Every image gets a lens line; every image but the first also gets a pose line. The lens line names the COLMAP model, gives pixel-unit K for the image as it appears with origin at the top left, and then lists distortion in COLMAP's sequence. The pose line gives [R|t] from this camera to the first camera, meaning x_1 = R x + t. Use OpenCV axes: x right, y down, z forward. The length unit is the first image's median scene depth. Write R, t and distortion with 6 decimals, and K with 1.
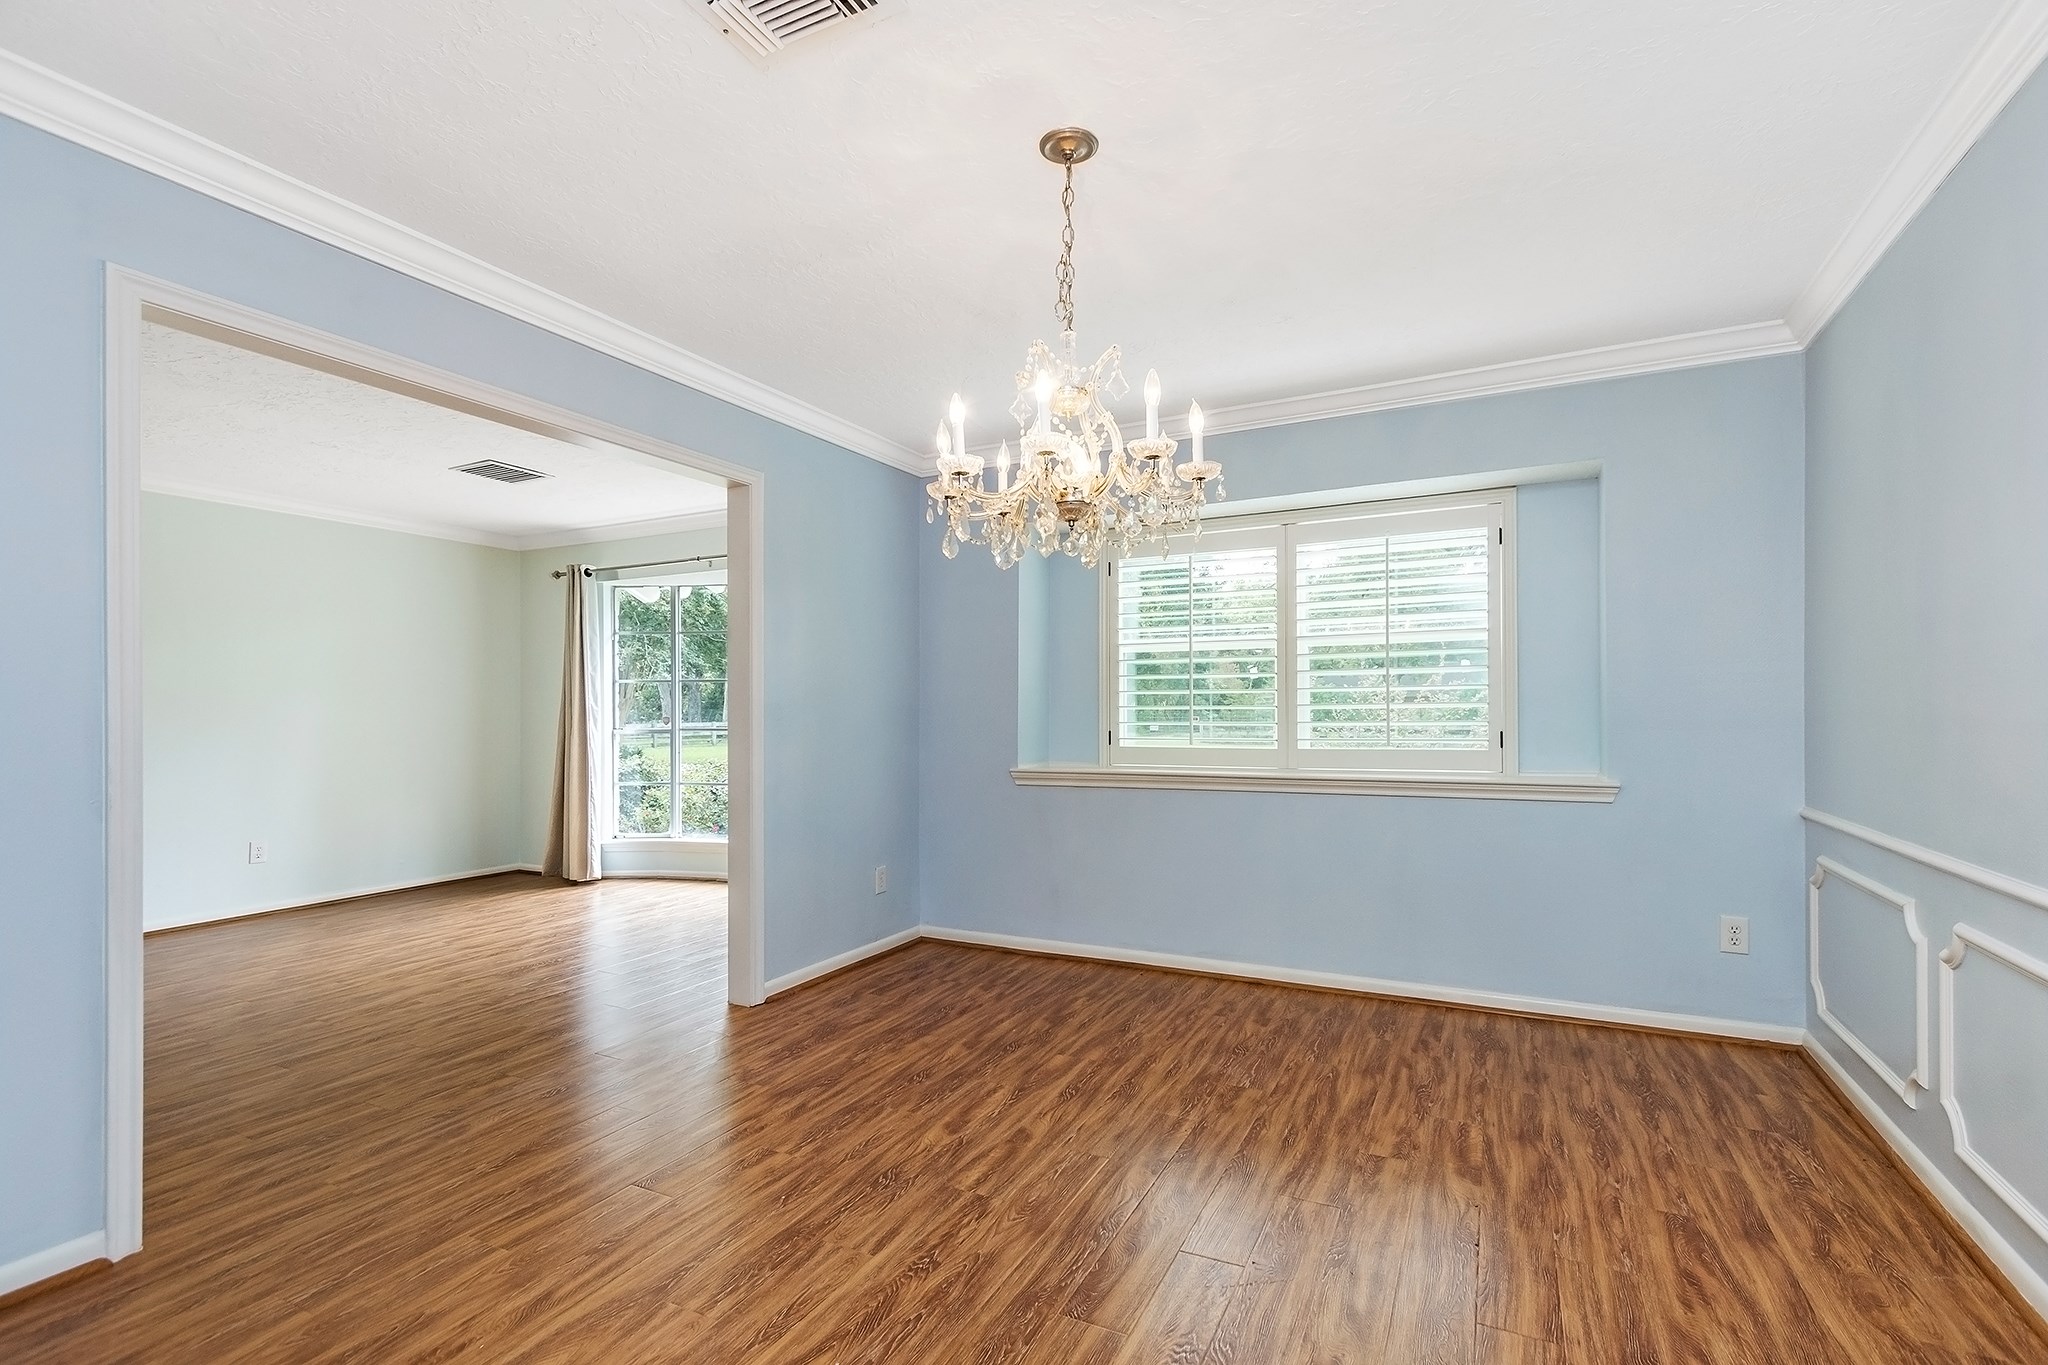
lens RADIAL K [[937.1, 0, 1036.5], [0, 937.1, 687.4], [0, 0, 1]] dist [0.011949, -0.004029]
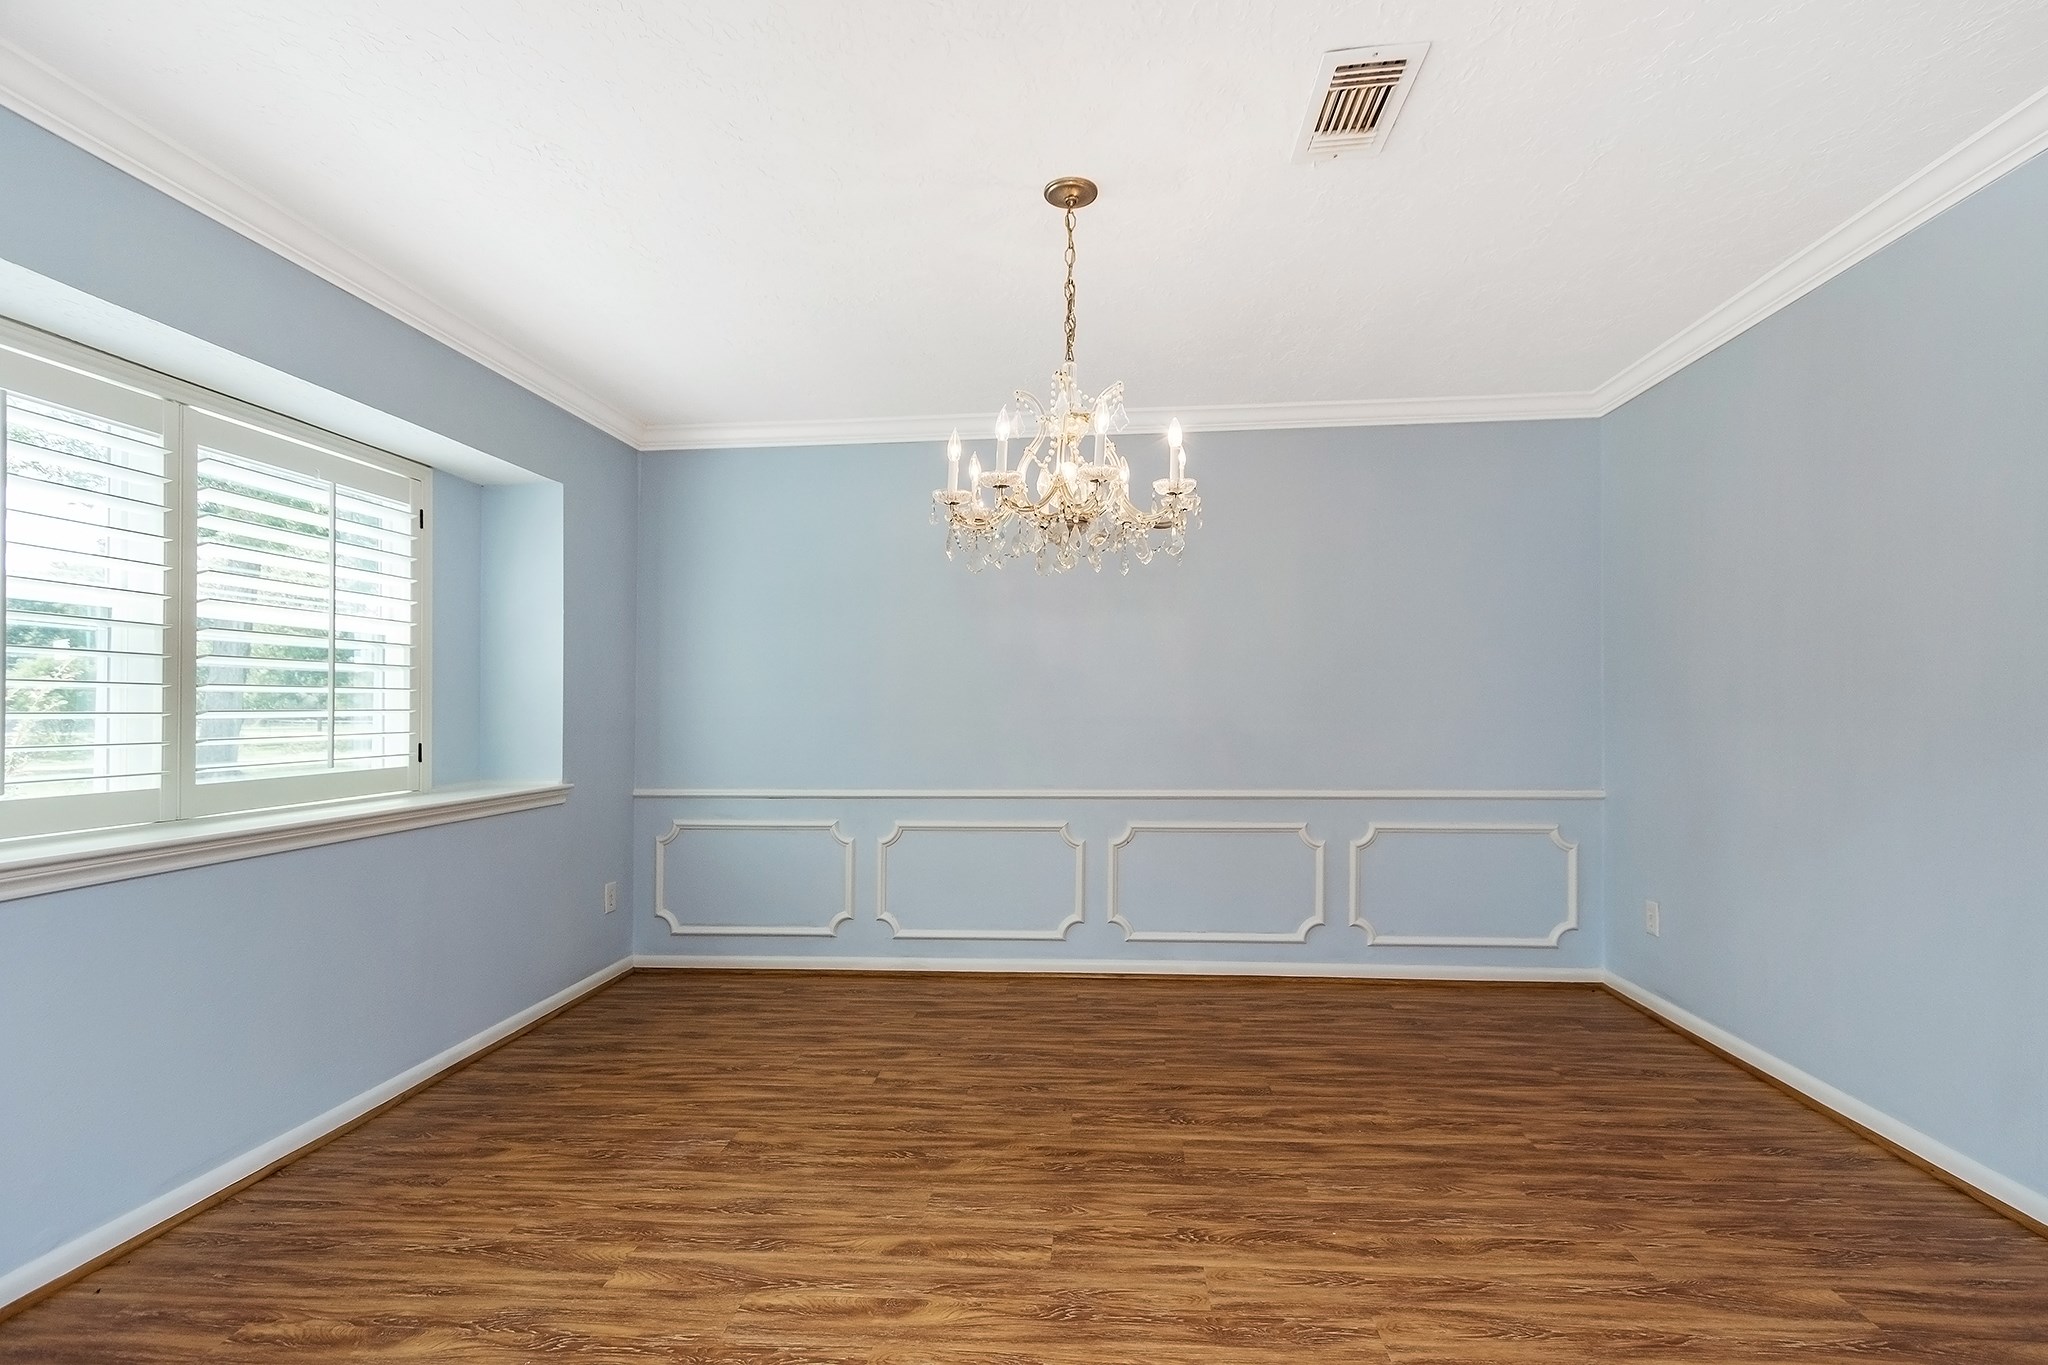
lens RADIAL K [[937.1, 0, 1038.1], [0, 937.1, 685.8], [0, 0, 1]] dist [0.011949, -0.004029]
pose [[-0.378837, 0.032766, 0.924883, -0.802461], [-0.012397, 0.999104, -0.040473, 0.033030], [-0.925381, -0.026798, -0.378091, 1.201132]]
